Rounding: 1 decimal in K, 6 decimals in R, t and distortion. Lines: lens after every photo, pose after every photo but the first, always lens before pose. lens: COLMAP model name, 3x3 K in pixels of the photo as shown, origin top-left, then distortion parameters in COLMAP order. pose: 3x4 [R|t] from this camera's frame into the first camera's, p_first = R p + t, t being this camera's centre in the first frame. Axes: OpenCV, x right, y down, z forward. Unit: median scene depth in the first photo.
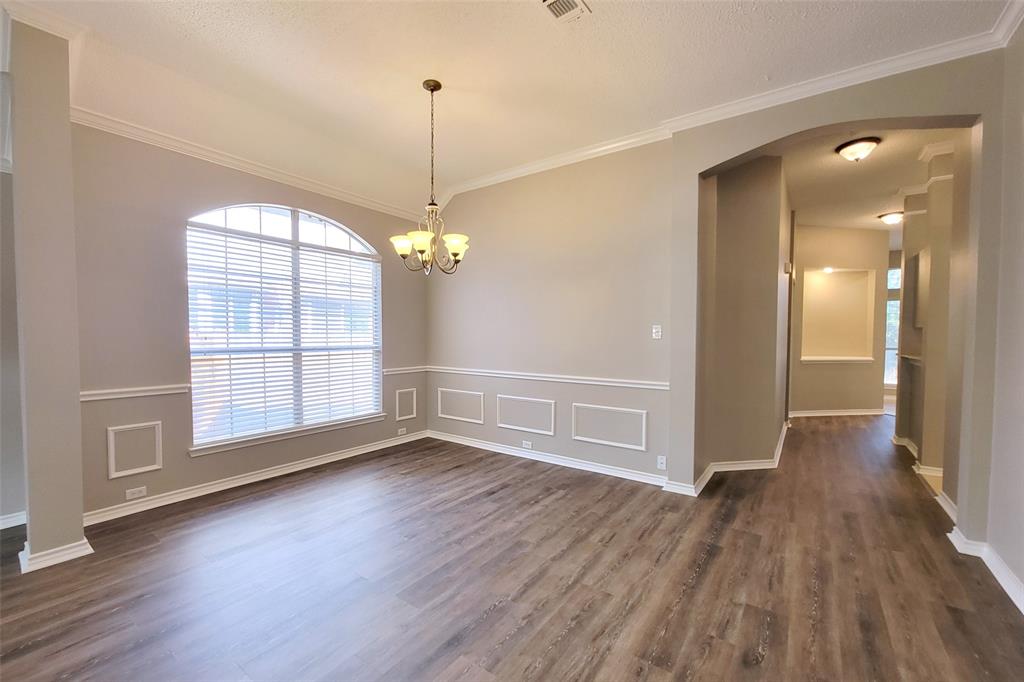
lens RADIAL K [[419.5, 0, 506.4], [0, 419.5, 353.3], [0, 0, 1]] dist [-0.005014, 0.001041]
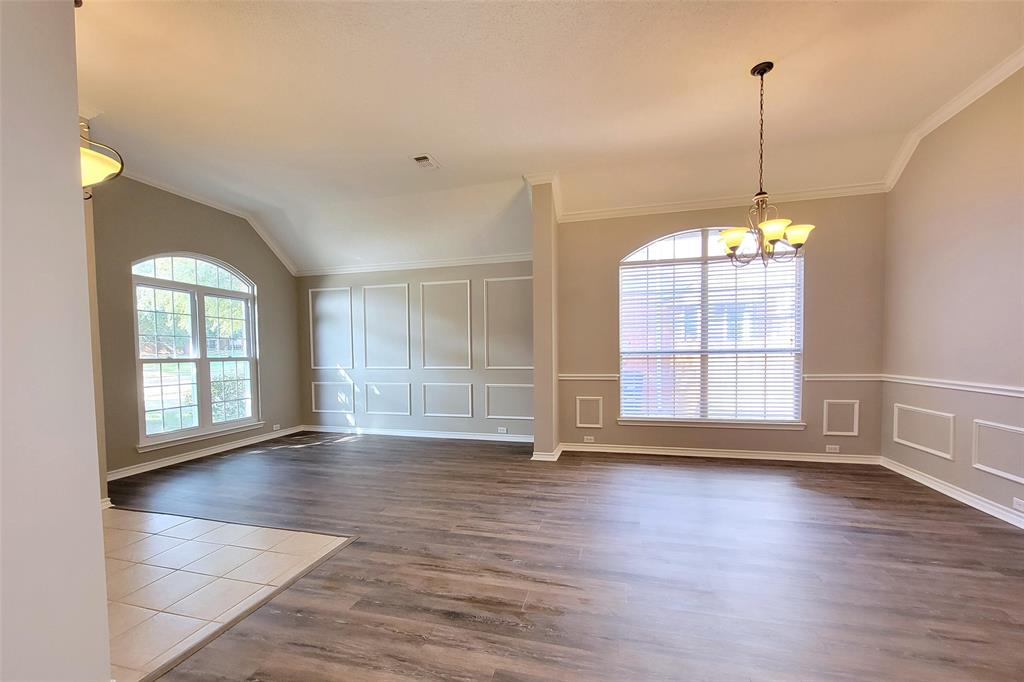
lens RADIAL K [[419.5, 0, 503.7], [0, 419.5, 371.8], [0, 0, 1]] dist [-0.005014, 0.001041]
pose [[0.349244, 0.033650, -0.936427, 0.414835], [-0.022541, 0.999367, 0.027505, 0.028527], [0.936761, 0.011502, 0.349782, 0.094955]]
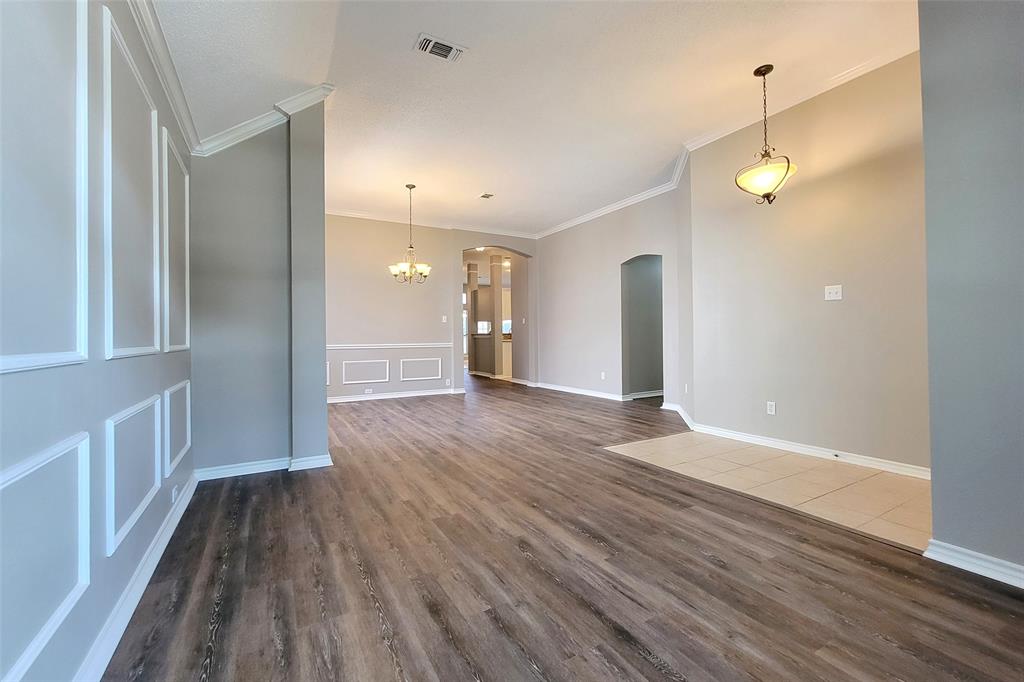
lens RADIAL K [[419.5, 0, 507.4], [0, 419.5, 338.7], [0, 0, 1]] dist [-0.005014, 0.001041]
pose [[0.410791, -0.013246, 0.911633, -1.359270], [0.045220, 0.998960, -0.005861, 0.068325], [-0.910607, 0.043632, 0.410963, -0.123005]]
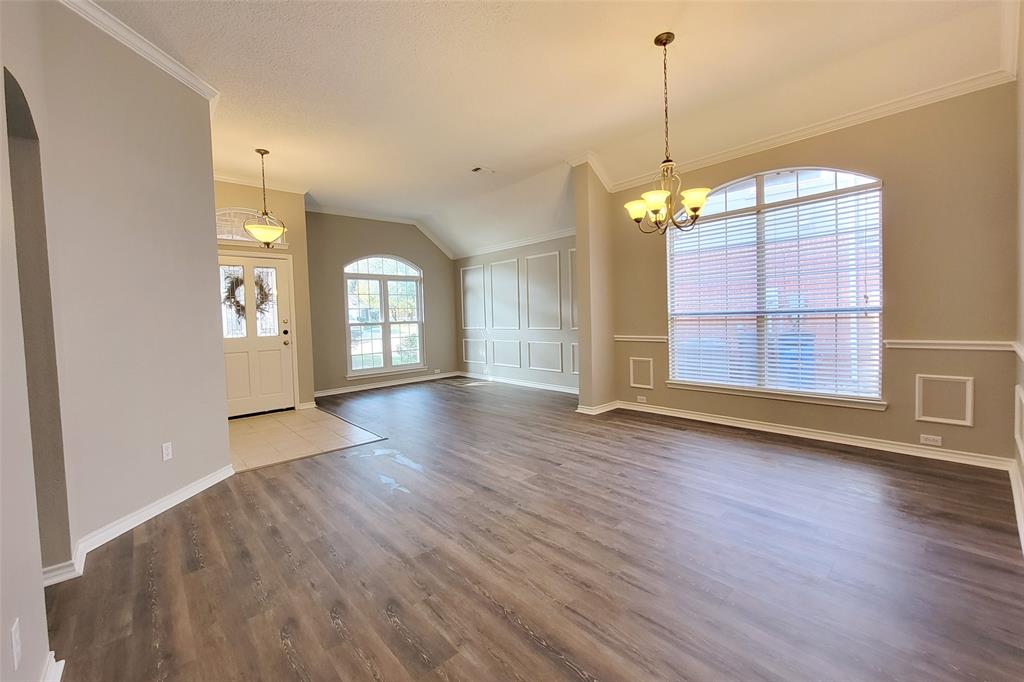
lens RADIAL K [[419.5, 0, 504.8], [0, 419.5, 333.5], [0, 0, 1]] dist [-0.005014, 0.001041]
pose [[-0.221773, 0.046114, -0.974007, 0.682613], [-0.005794, 0.998801, 0.048608, -0.004326], [0.975081, 0.016424, -0.221239, 0.672531]]
